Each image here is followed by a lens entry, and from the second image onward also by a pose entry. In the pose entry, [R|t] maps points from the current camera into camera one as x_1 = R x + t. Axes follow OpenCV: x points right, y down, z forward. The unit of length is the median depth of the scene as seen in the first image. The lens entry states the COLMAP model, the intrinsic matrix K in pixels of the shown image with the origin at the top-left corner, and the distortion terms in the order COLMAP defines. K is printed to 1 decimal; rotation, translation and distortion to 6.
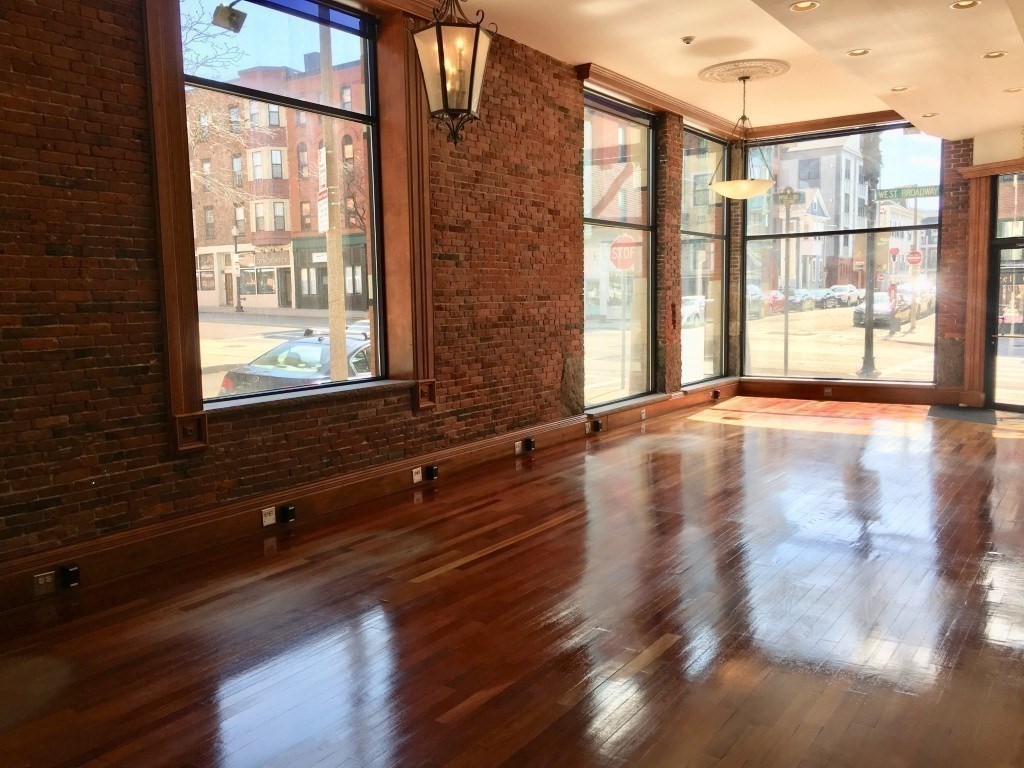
lens RADIAL K [[876.0, 0, 515.3], [0, 876.0, 389.9], [0, 0, 1]] dist [0.036151, 0.006429]
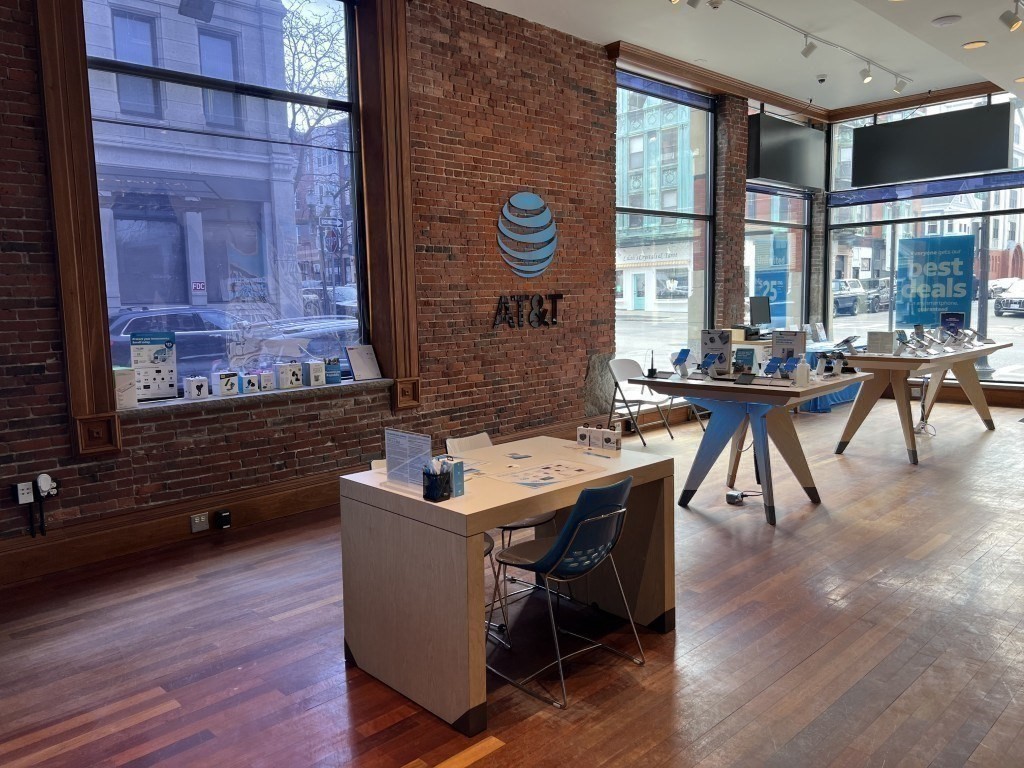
lens RADIAL K [[771.9, 0, 505.8], [0, 771.9, 380.4], [0, 0, 1]] dist [0.054556, -0.052925]
pose [[0.978498, 0.016493, -0.205596, 0.166126], [-0.015026, 0.999849, 0.008696, -0.017024], [0.205709, -0.005420, 0.978598, 0.187047]]
